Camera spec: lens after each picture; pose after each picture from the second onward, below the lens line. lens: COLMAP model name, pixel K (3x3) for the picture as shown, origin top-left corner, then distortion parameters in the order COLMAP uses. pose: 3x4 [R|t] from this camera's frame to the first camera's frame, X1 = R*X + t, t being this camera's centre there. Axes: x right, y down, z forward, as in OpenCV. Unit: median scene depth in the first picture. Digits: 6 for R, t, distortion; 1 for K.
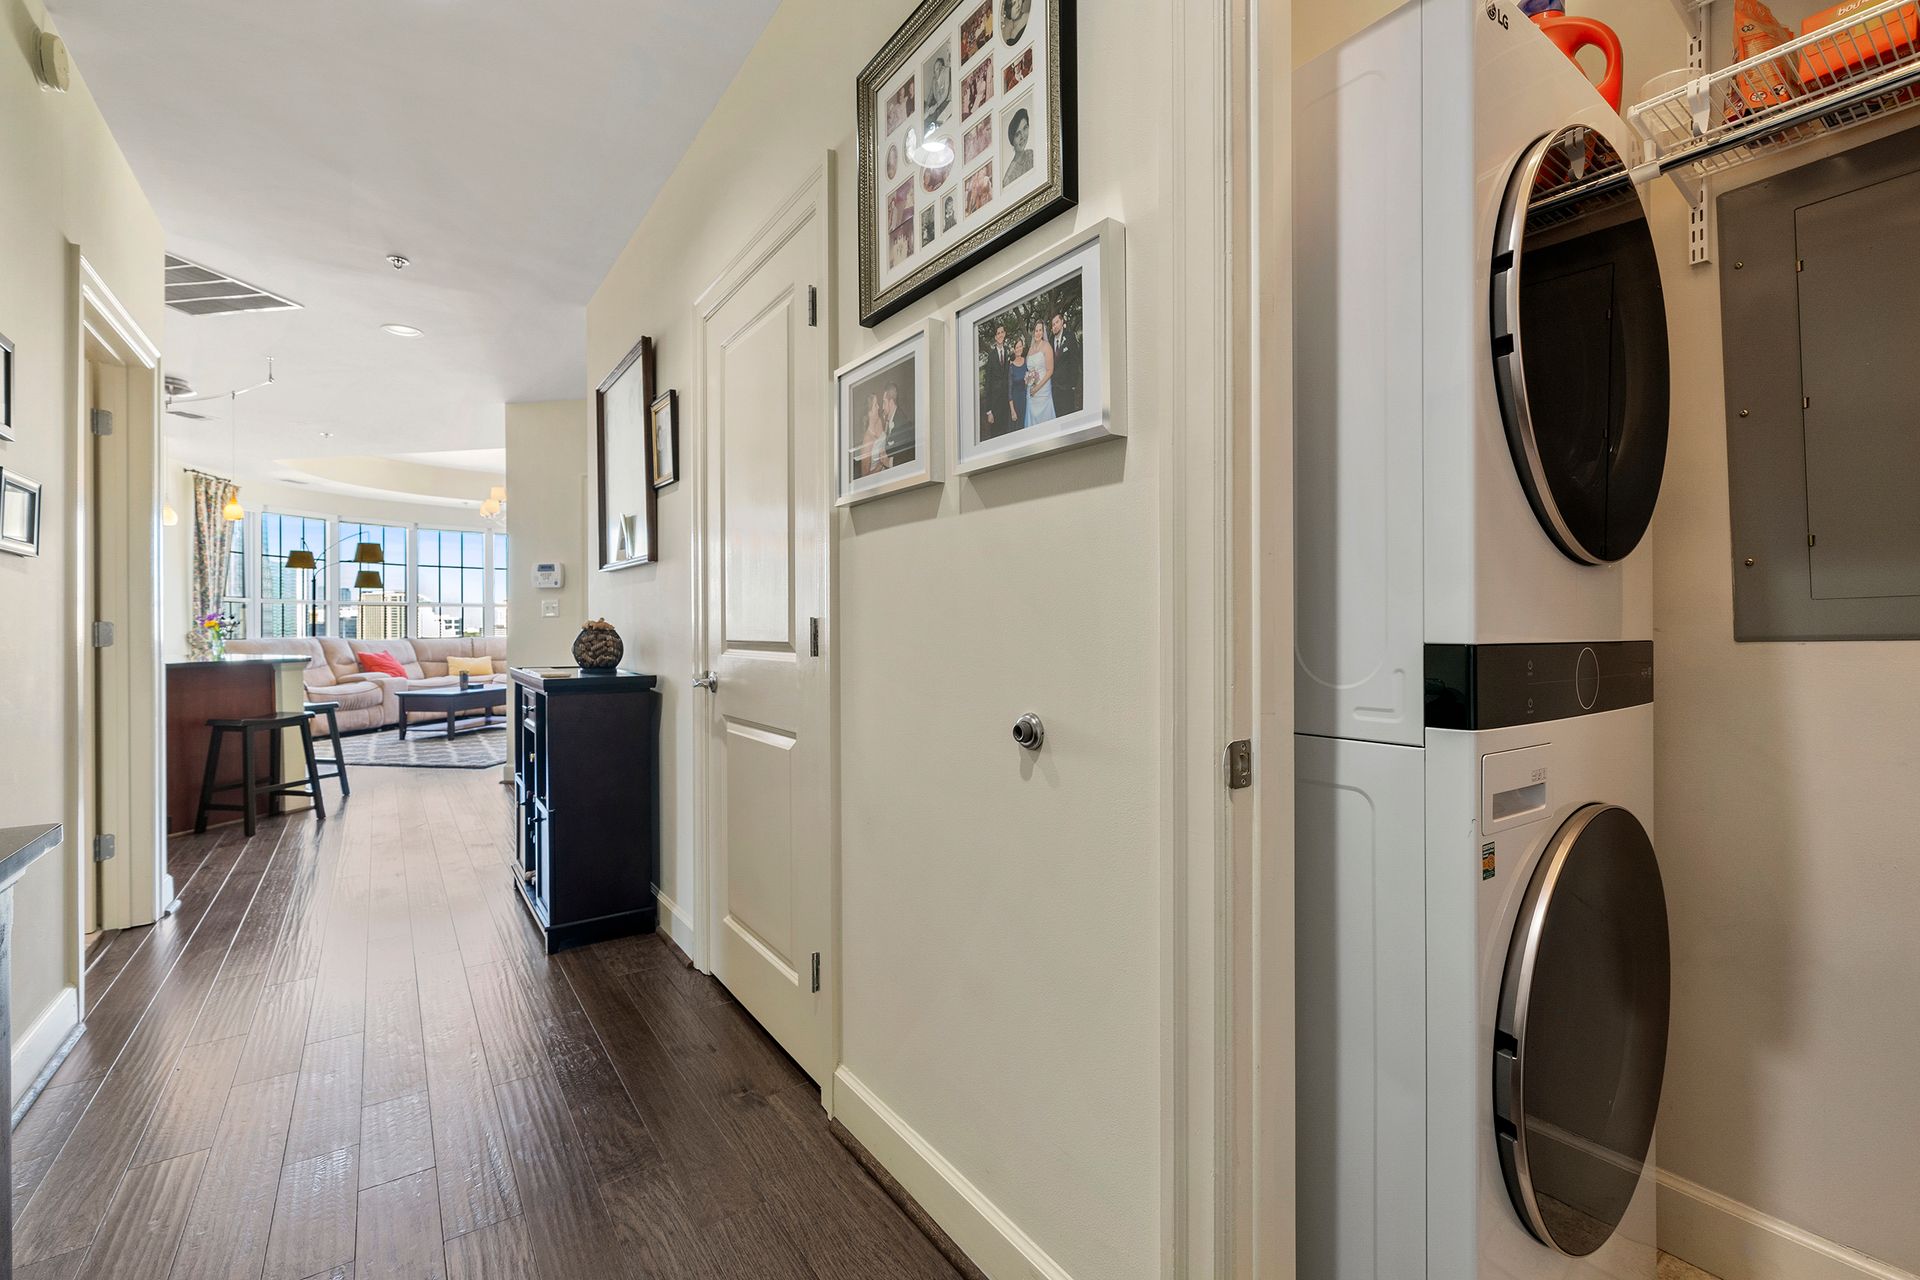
lens RADIAL K [[812.9, 0, 969.7], [0, 812.9, 625.0], [0, 0, 1]] dist [-0.008300, 0.000508]
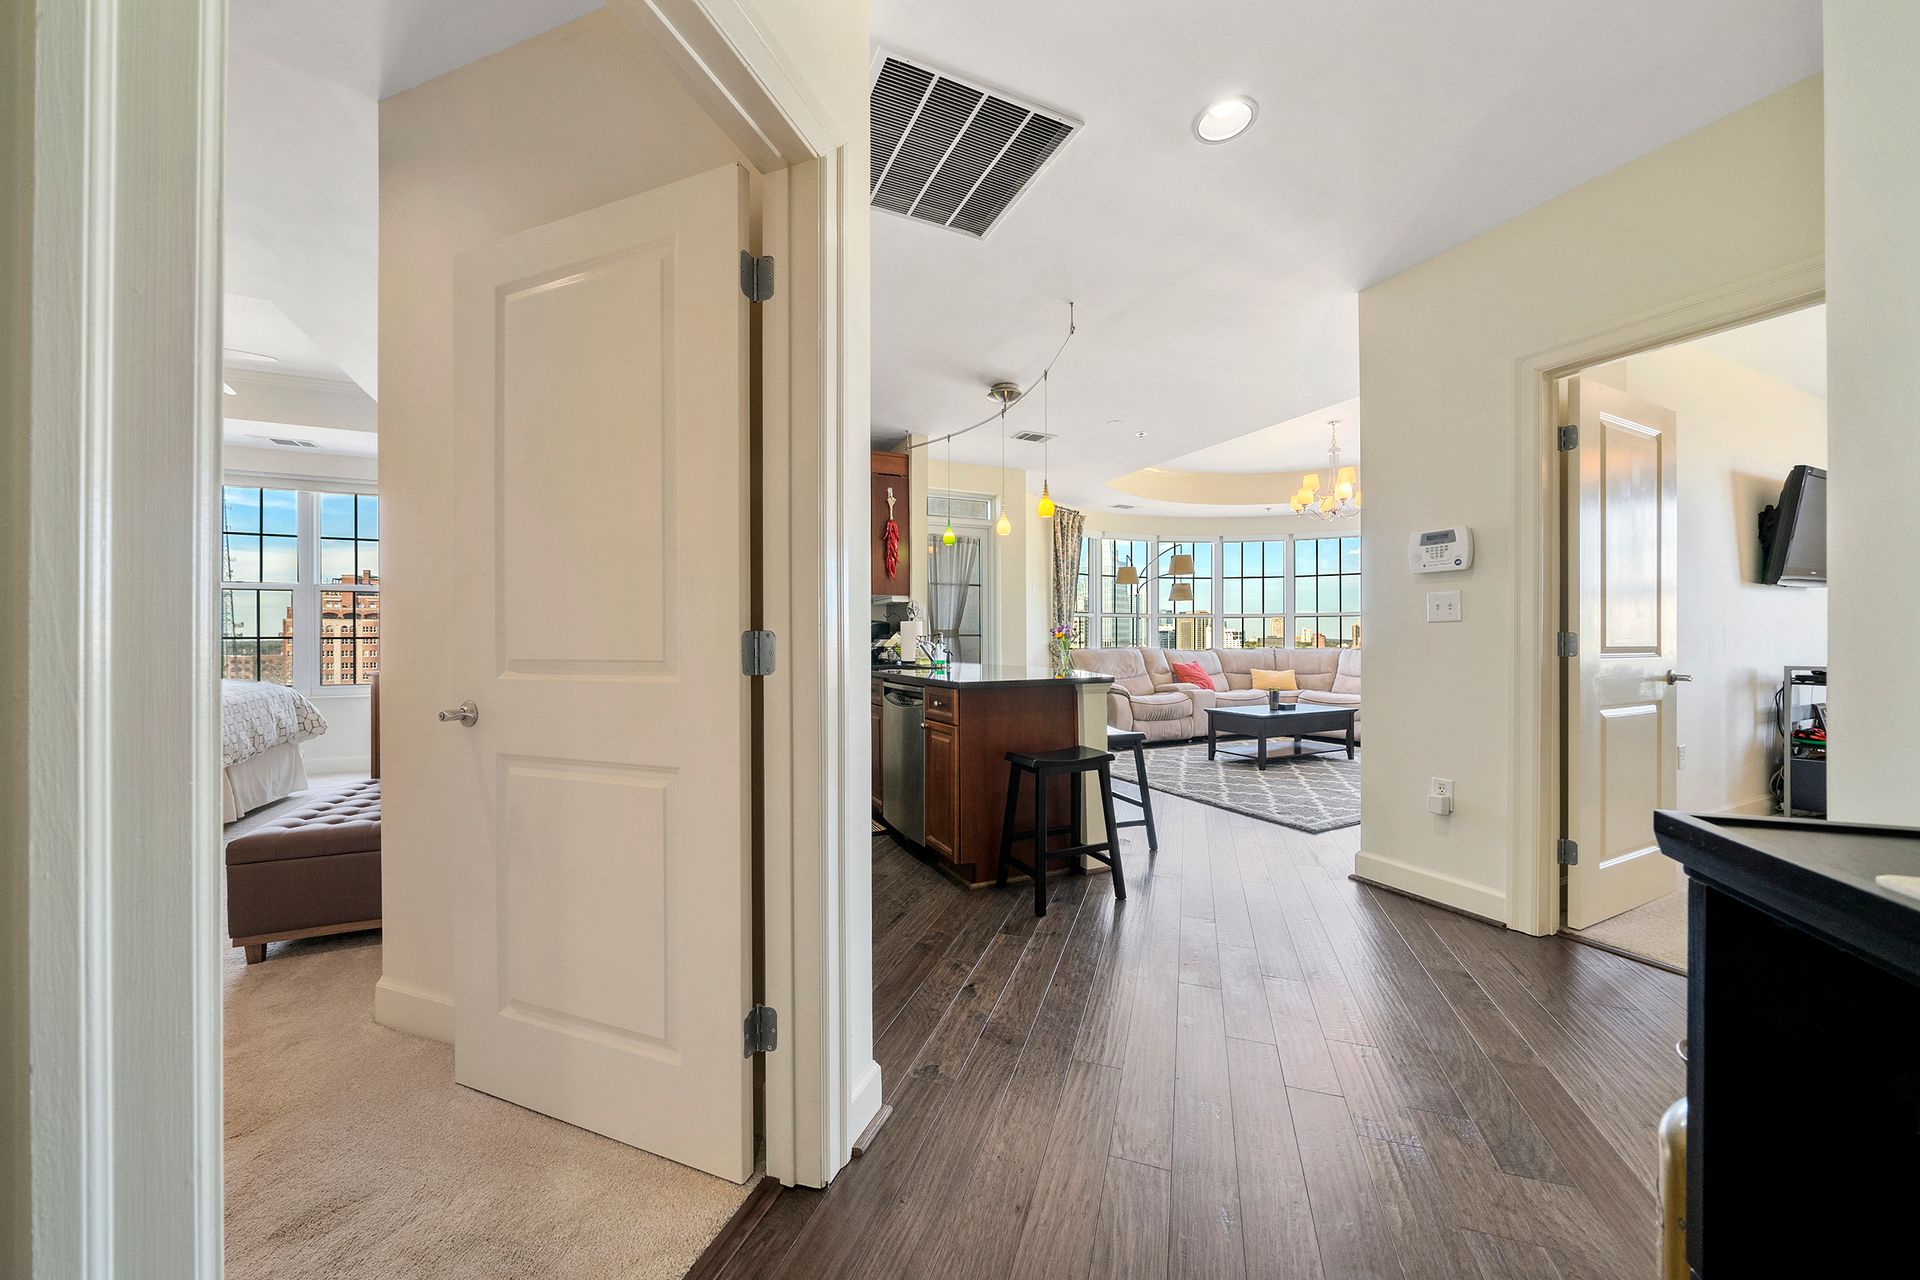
lens RADIAL K [[673.6, 0, 944.6], [0, 673.6, 642.1], [0, 0, 1]] dist [-0.005963, -0.000358]
pose [[0.557198, 0.005735, -0.830360, -0.318083], [0.001457, 0.999968, 0.007884, 0.000298], [0.830378, -0.005603, 0.557172, 0.436015]]
